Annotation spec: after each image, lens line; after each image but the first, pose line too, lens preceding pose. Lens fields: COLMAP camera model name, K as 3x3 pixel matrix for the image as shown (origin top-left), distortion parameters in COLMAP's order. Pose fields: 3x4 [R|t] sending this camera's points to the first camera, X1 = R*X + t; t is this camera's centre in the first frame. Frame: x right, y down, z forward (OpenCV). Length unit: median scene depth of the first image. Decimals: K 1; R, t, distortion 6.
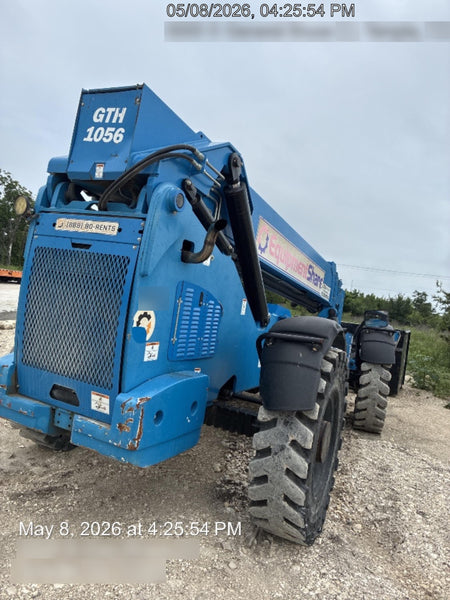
lens RADIAL K [[450.4, 0, 219.1], [0, 450.4, 299.2], [0, 0, 1]] dist [0.035780, -0.025583]
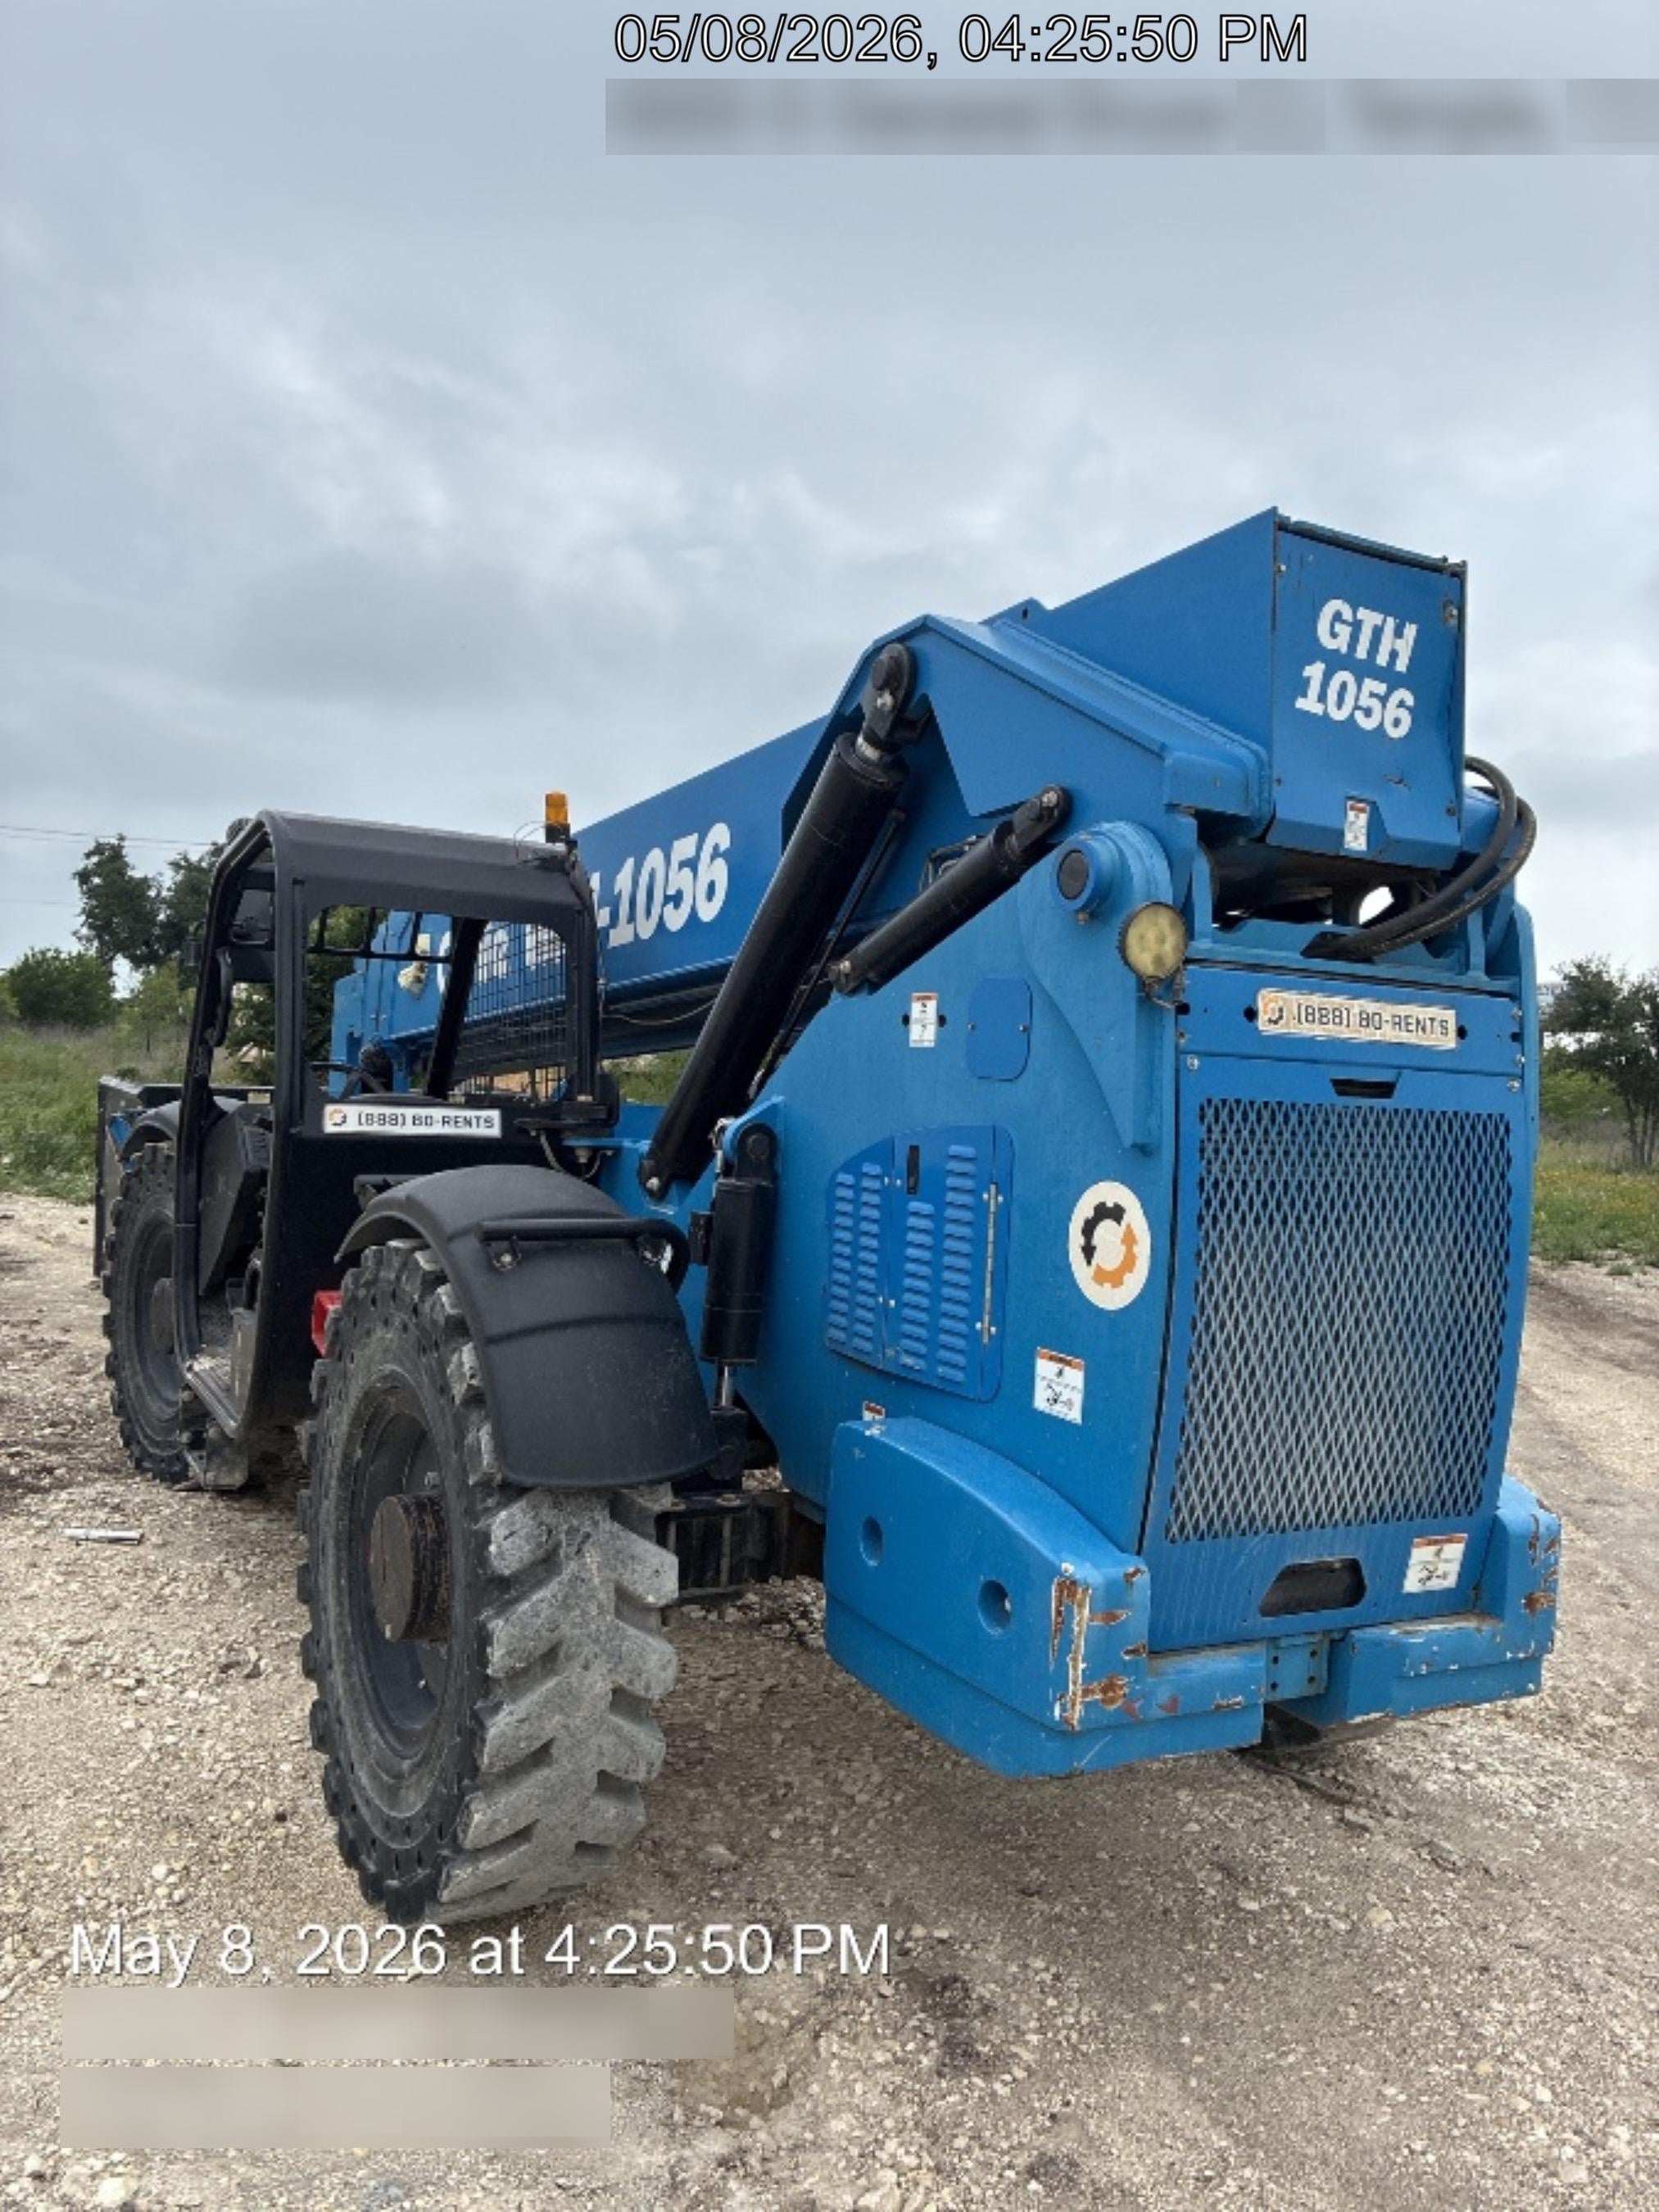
lens RADIAL K [[1660.3, 0, 808.4], [0, 1660.3, 1104.6], [0, 0, 1]] dist [0.035780, -0.025583]
pose [[0.570553, -0.130070, 0.810895, -1.388754], [0.026895, 0.989808, 0.139845, -0.267718], [-0.820820, -0.057980, 0.568236, 0.669594]]
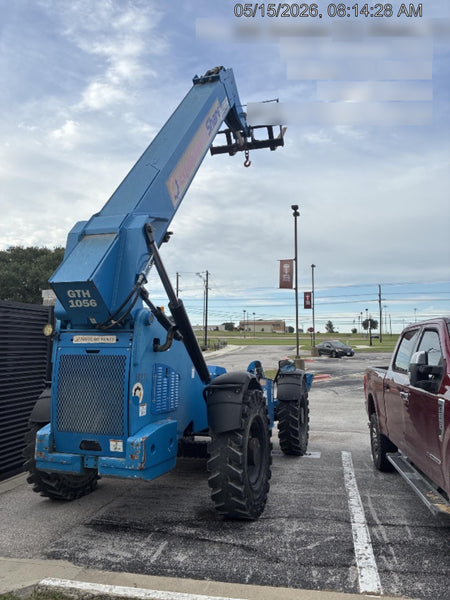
lens RADIAL K [[450.4, 0, 224.9], [0, 450.4, 300.1], [0, 0, 1]] dist [0.035780, -0.025583]
pose [[0.980619, -0.113465, 0.159723, -0.073699], [0.131447, 0.985542, -0.106907, -0.062900], [-0.145283, 0.125830, 0.981356, -0.706817]]
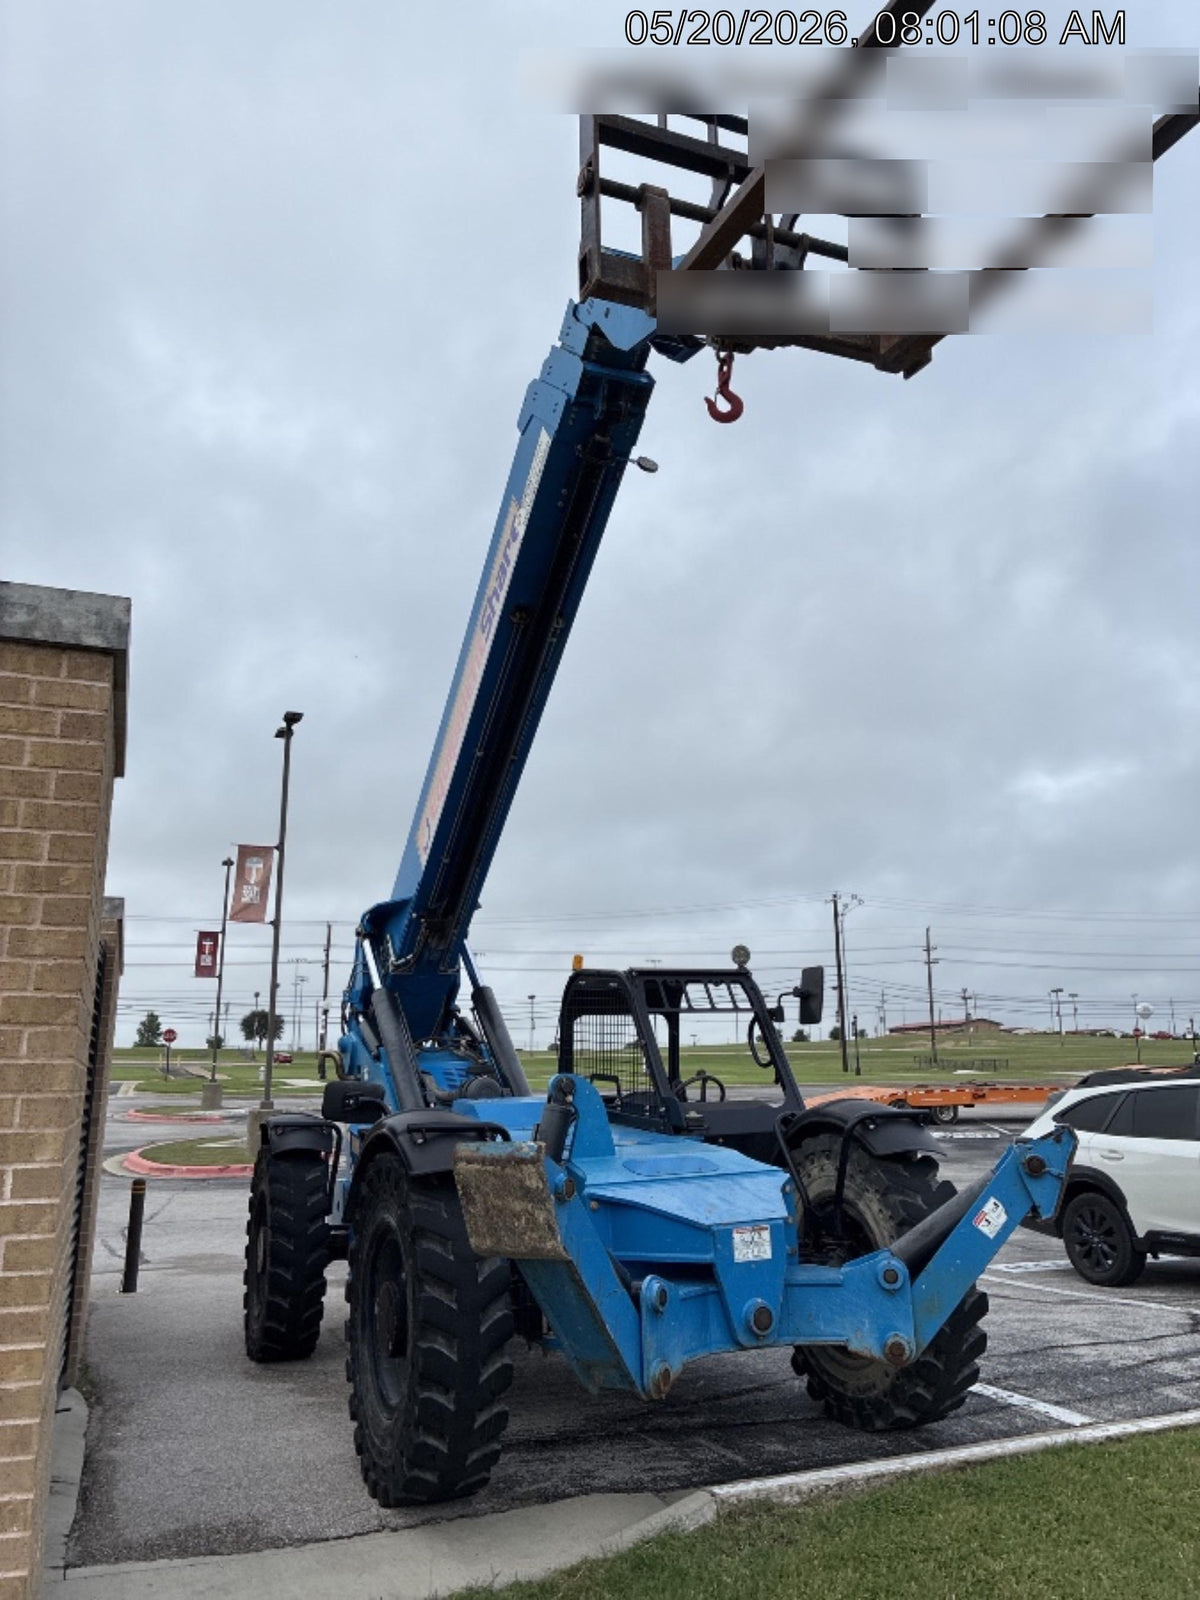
lens RADIAL K [[1201.0, 0, 605.3], [0, 1201.0, 810.9], [0, 0, 1]] dist [0.035780, -0.025583]
pose [[0.729462, 0.018624, 0.683767, -1.702694], [0.117351, 0.981401, -0.151924, -0.198889], [-0.673879, 0.191063, 0.713709, -0.622345]]
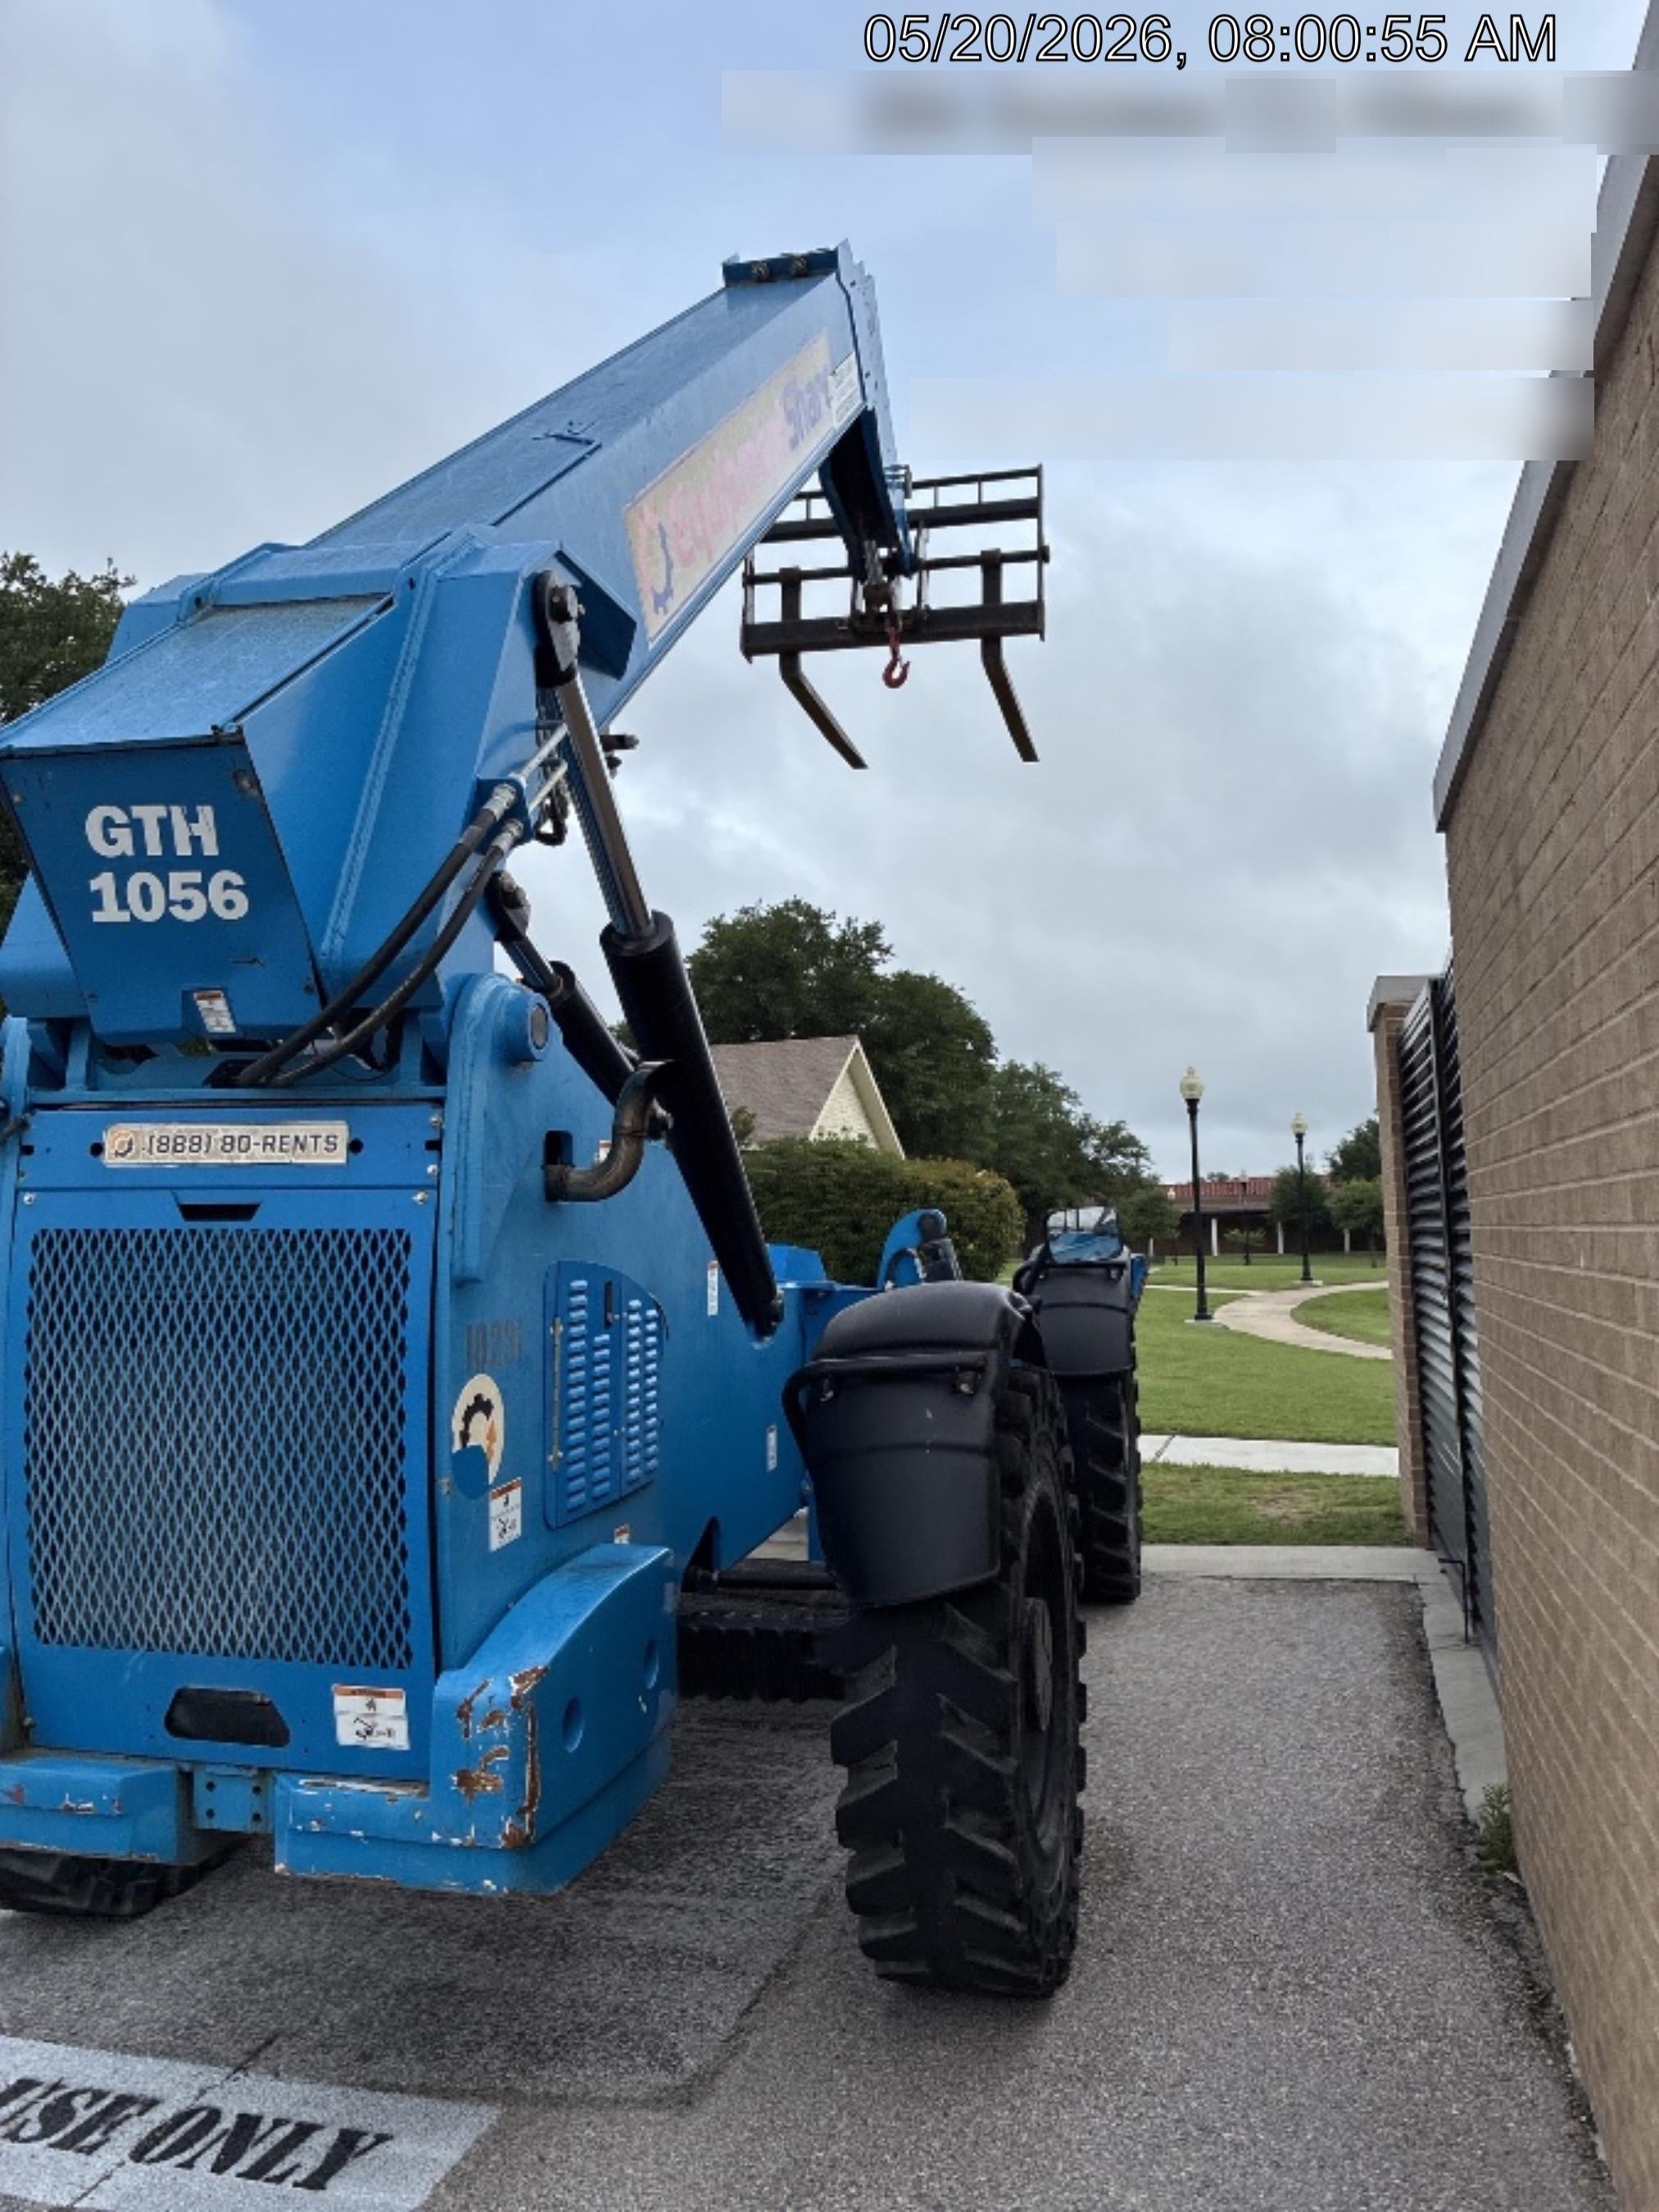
lens RADIAL K [[1660.3, 0, 847.9], [0, 1660.3, 1122.0], [0, 0, 1]] dist [0.035780, -0.025583]
pose [[0.961650, -0.141946, 0.234692, -0.153455], [0.147394, 0.989061, -0.005741, -0.107961], [-0.231310, 0.040112, 0.972053, -0.173560]]
